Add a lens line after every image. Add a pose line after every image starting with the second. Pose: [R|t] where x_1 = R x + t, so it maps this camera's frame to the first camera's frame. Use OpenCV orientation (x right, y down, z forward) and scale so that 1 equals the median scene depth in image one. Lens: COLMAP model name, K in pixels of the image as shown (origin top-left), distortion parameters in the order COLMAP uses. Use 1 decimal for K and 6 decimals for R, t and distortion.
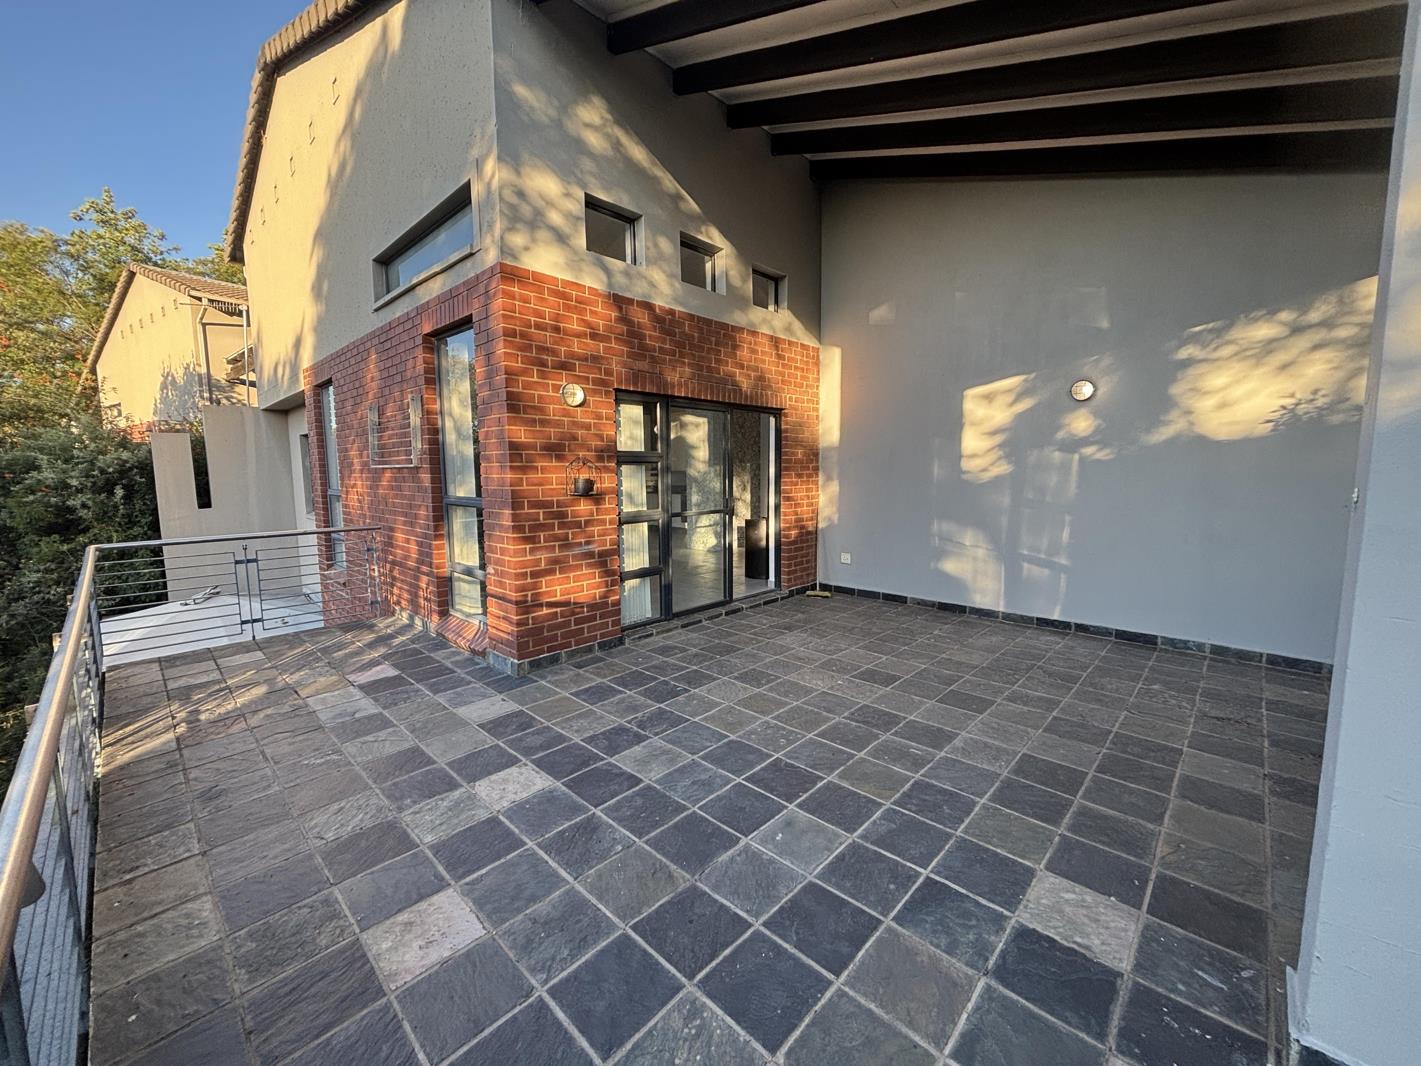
lens RADIAL K [[572.2, 0, 708.0], [0, 572.2, 529.2], [0, 0, 1]] dist [-0.000238, -0.000256]
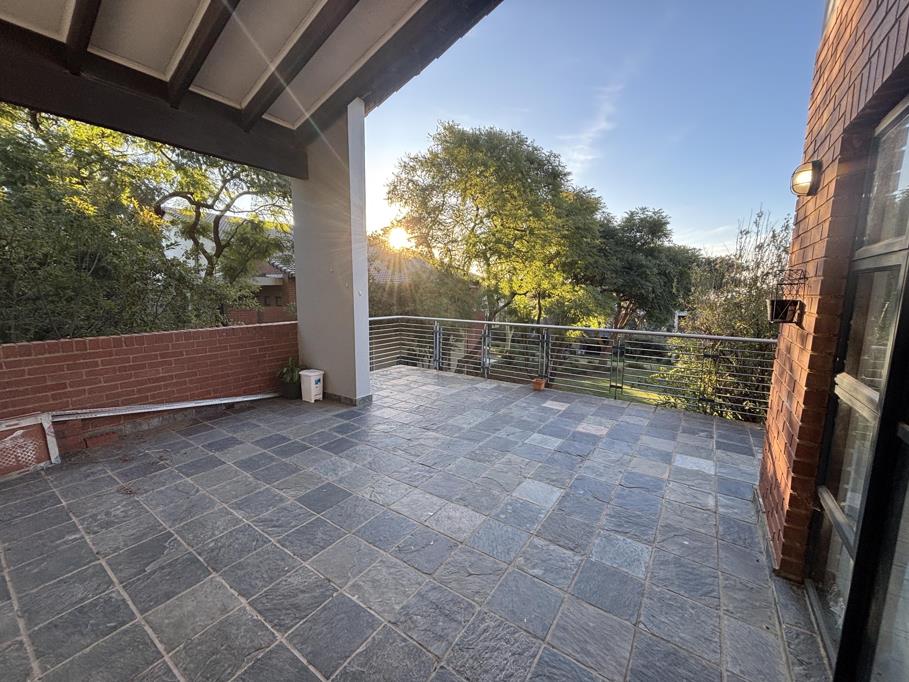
lens RADIAL K [[366.0, 0, 452.9], [0, 366.0, 338.5], [0, 0, 1]] dist [-0.000238, -0.000256]
pose [[-0.987826, 0.023690, -0.153747, 0.377871], [-0.014615, 0.969832, 0.243338, -0.218363], [0.154873, 0.242622, -0.957679, 2.053276]]
